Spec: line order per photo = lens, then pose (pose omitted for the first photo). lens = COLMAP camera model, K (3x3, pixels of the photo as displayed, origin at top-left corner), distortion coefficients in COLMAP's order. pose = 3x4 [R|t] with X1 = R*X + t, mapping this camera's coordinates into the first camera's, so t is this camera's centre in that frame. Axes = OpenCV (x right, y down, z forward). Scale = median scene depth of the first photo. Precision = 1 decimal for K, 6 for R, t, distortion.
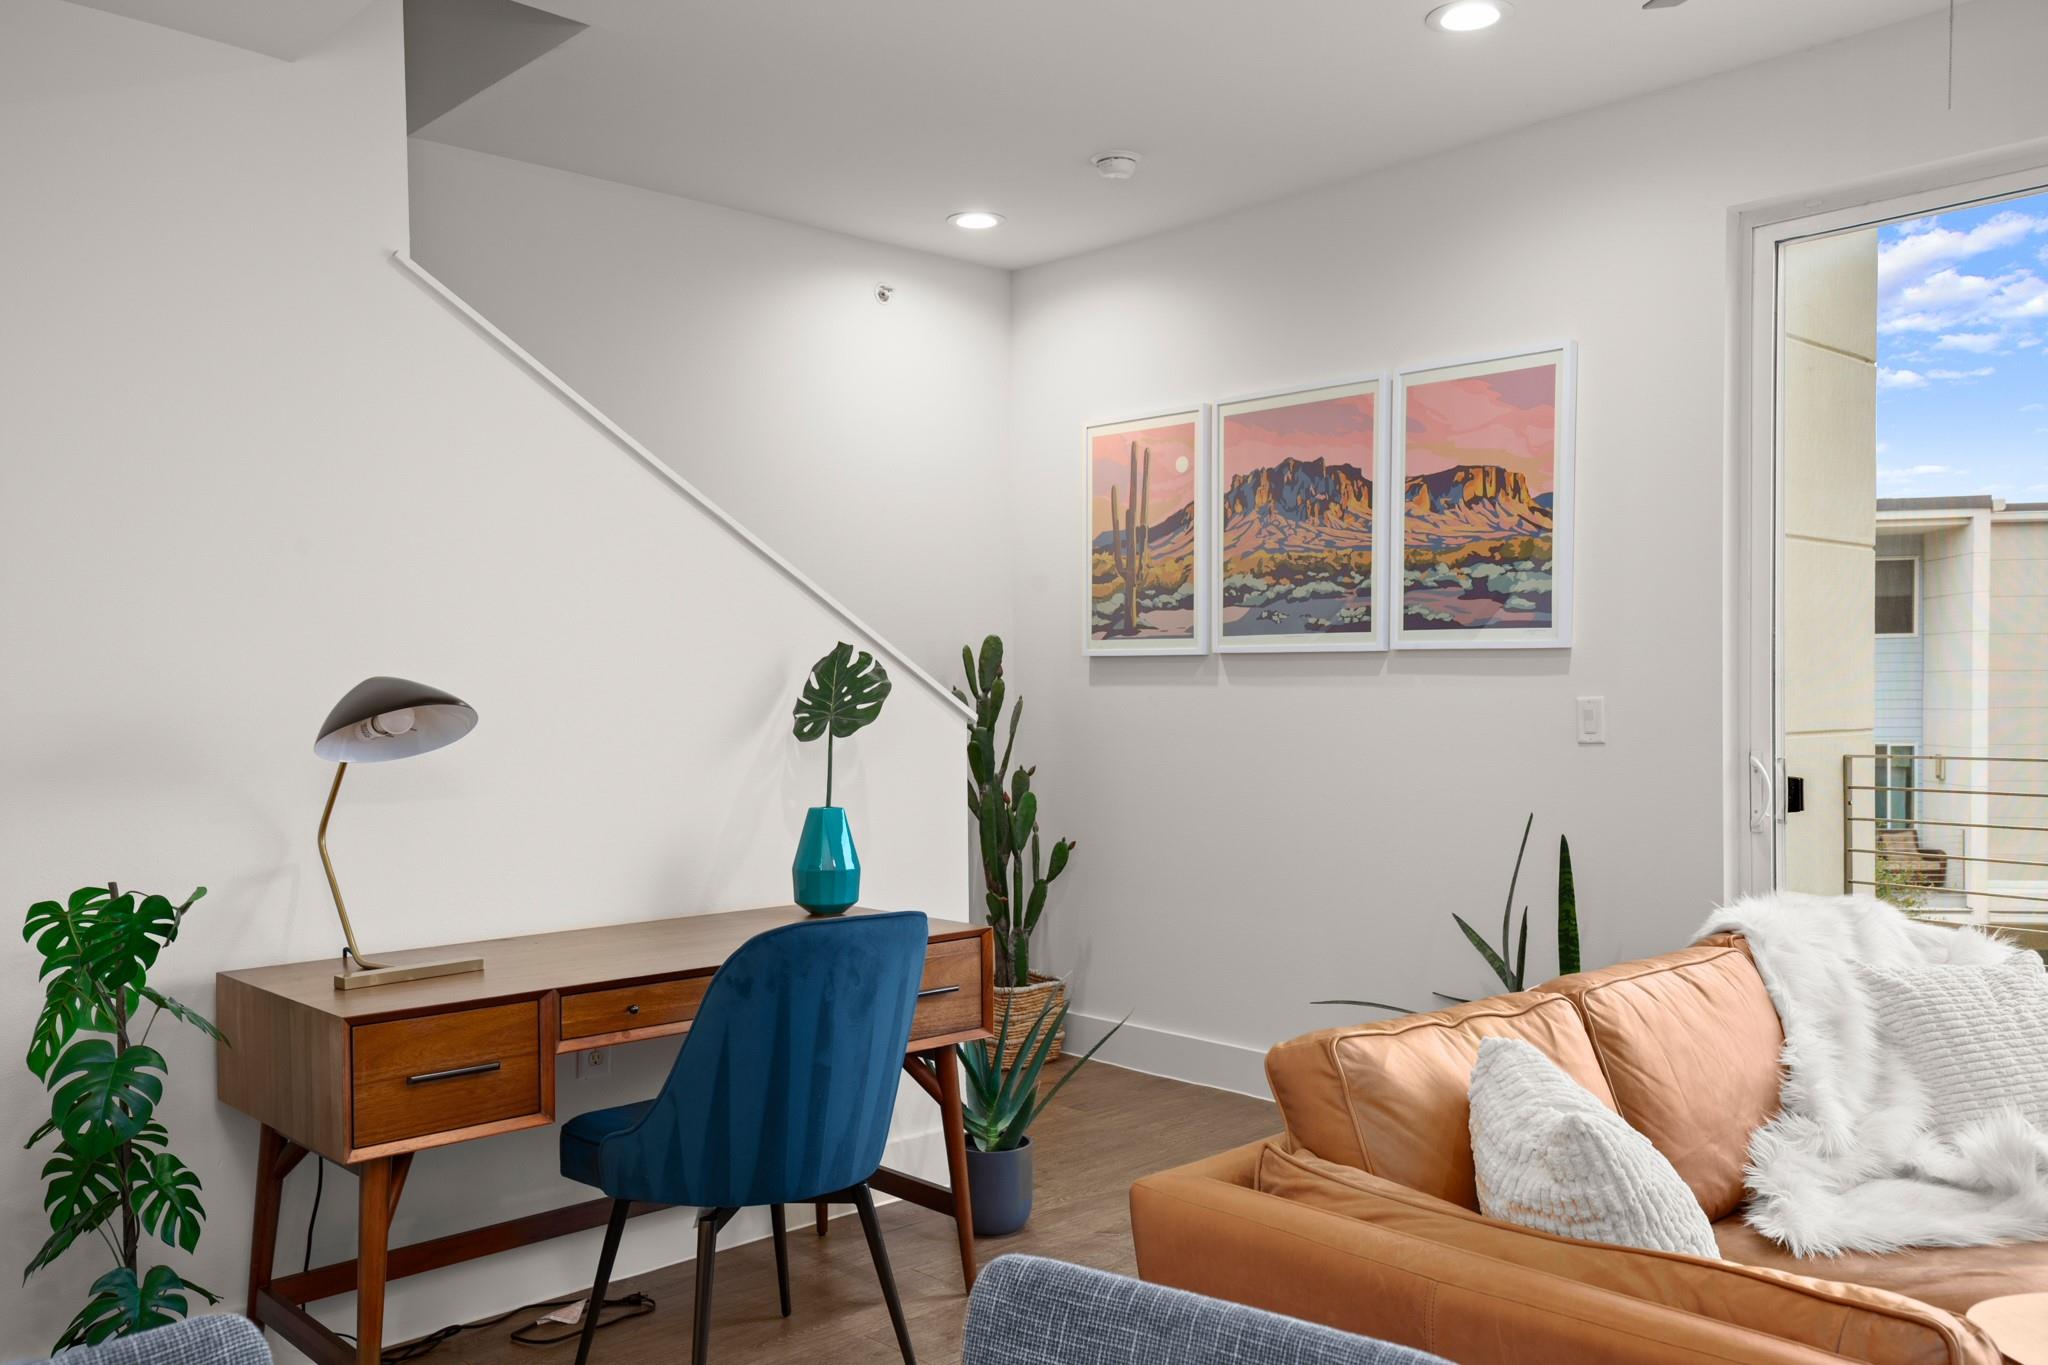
lens RADIAL K [[1658.0, 0, 1072.9], [0, 1658.0, 729.6], [0, 0, 1]] dist [0.060120, -0.000814]
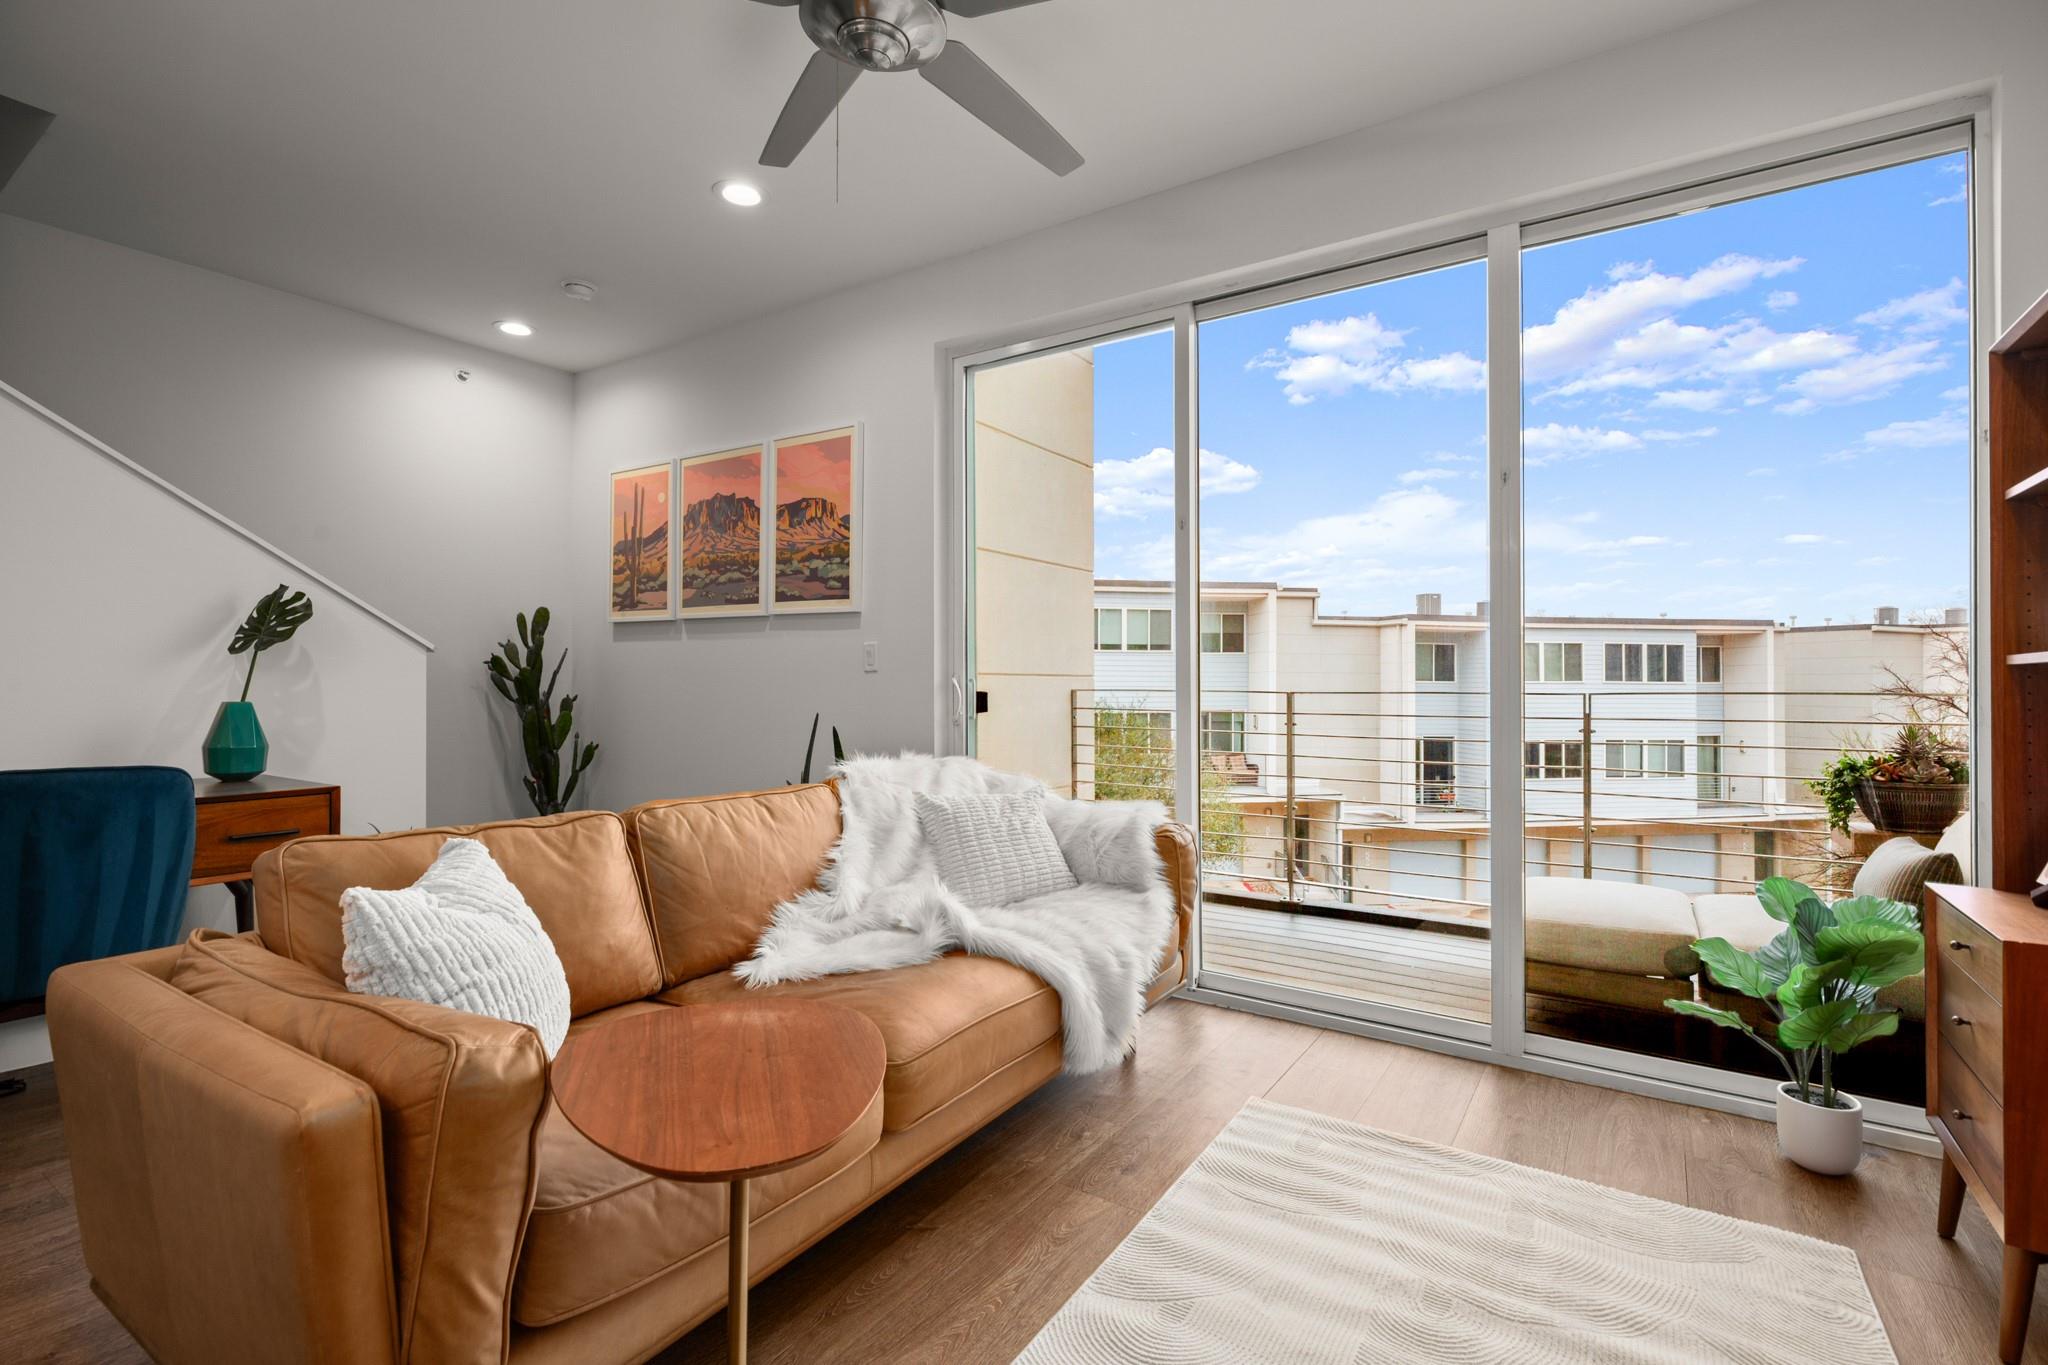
lens RADIAL K [[924.6, 0, 1071.9], [0, 924.6, 678.5], [0, 0, 1]] dist [-0.000923, -0.000138]
pose [[0.969800, 0.013092, 0.243549, 0.260030], [-0.005721, 0.999505, -0.030947, 0.038058], [-0.243833, 0.028619, 0.969395, 0.086733]]
